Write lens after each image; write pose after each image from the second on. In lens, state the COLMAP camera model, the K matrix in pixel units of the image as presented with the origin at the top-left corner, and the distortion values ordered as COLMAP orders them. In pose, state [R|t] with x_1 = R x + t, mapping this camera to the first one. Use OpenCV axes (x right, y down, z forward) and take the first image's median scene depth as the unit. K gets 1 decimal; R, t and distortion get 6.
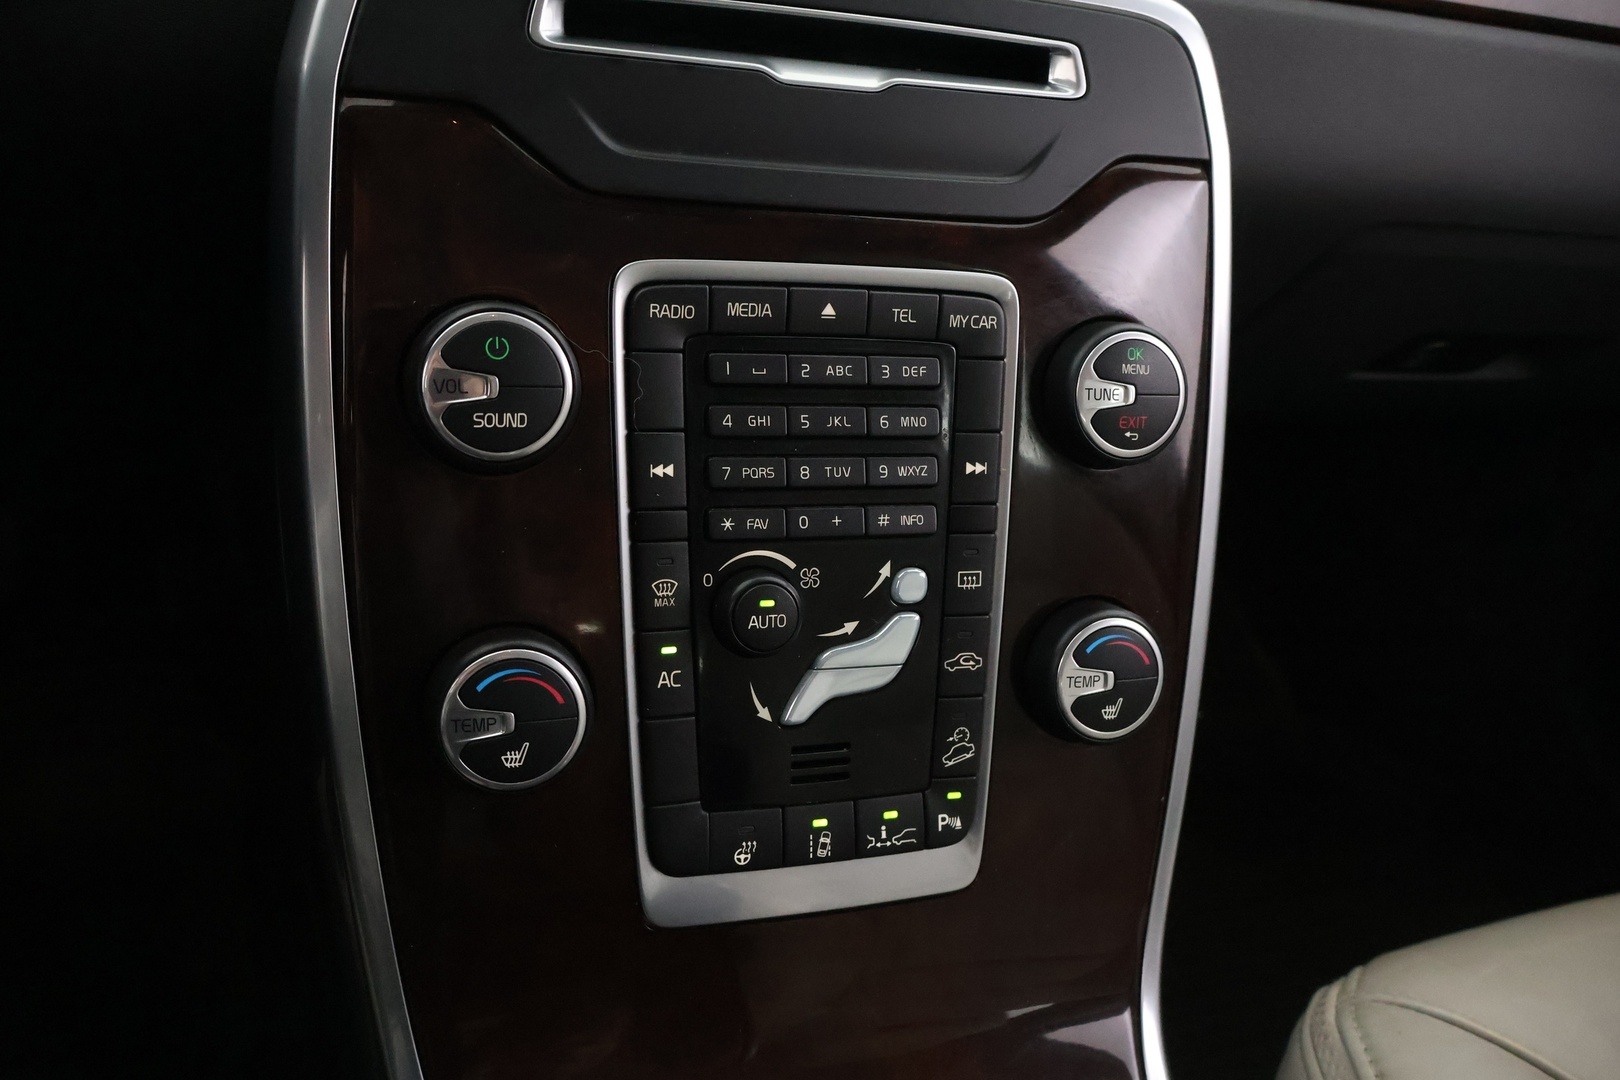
lens RADIAL K [[1396.1, 0, 810.0], [0, 1396.1, 540.0], [0, 0, 1]] dist [0.001695, 0.013227]
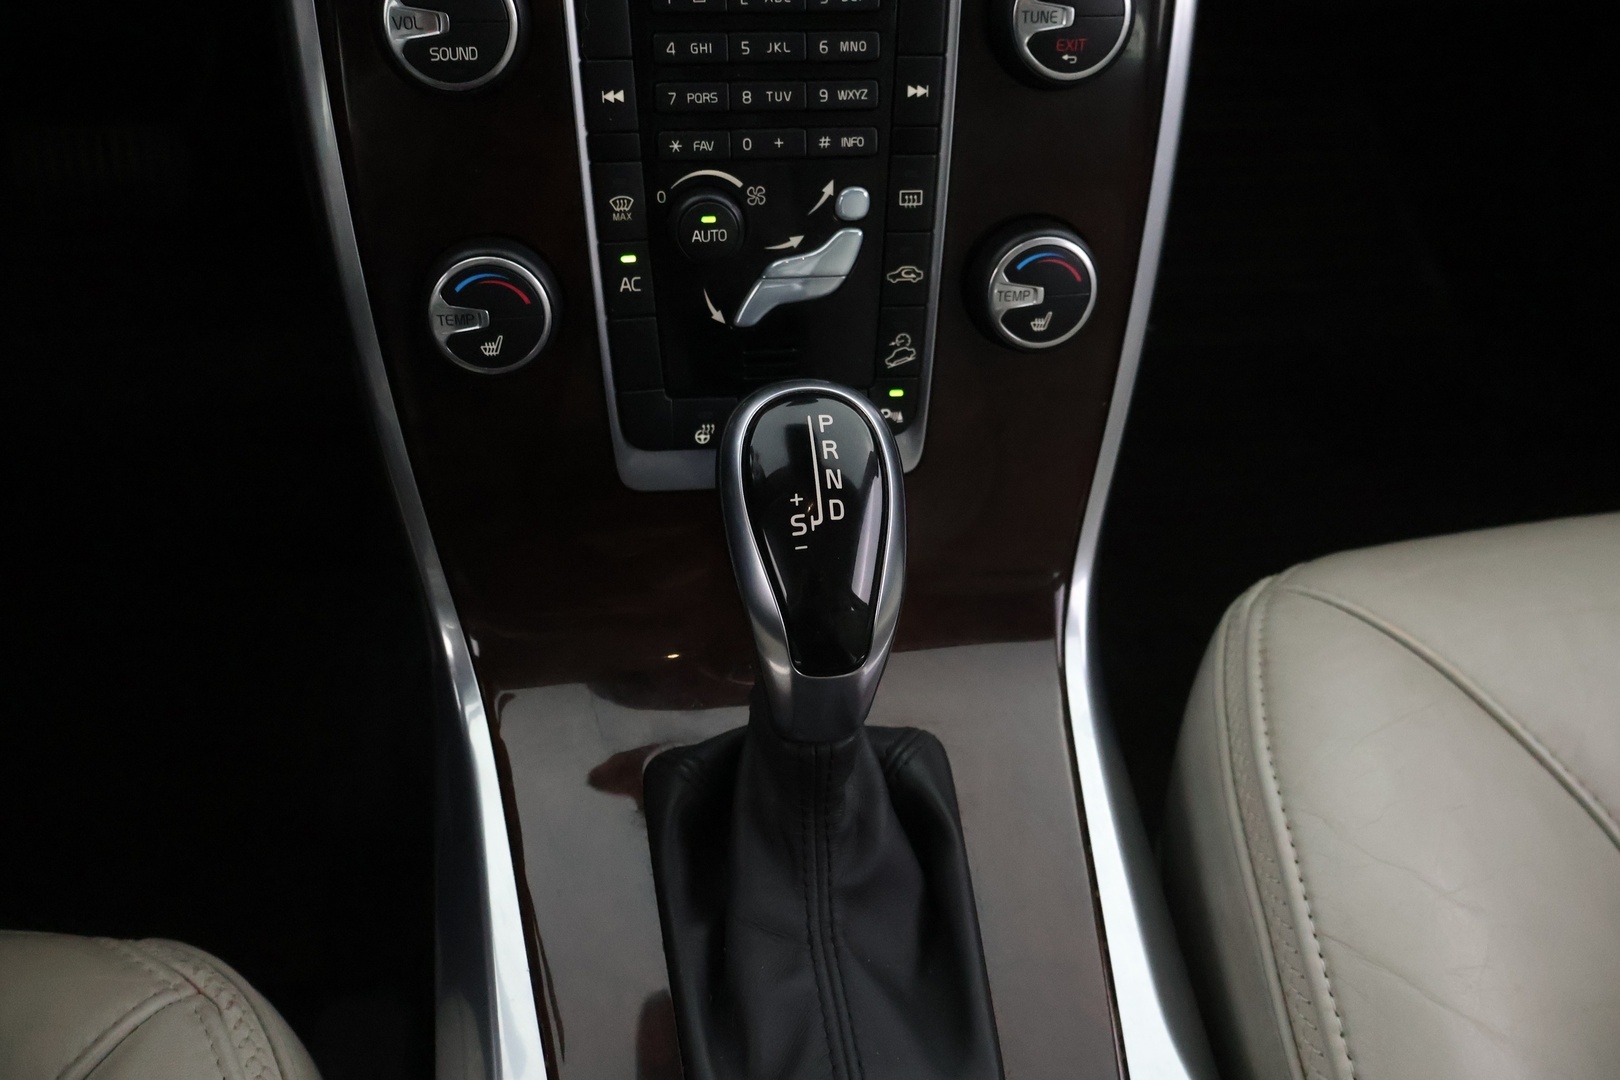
lens RADIAL K [[1396.1, 0, 810.0], [0, 1396.1, 540.0], [0, 0, 1]] dist [0.001695, 0.013227]
pose [[0.981974, 0.062662, -0.178326, 0.256395], [-0.006924, 0.954741, 0.297359, -0.041835], [0.188888, -0.290764, 0.937964, -0.116936]]
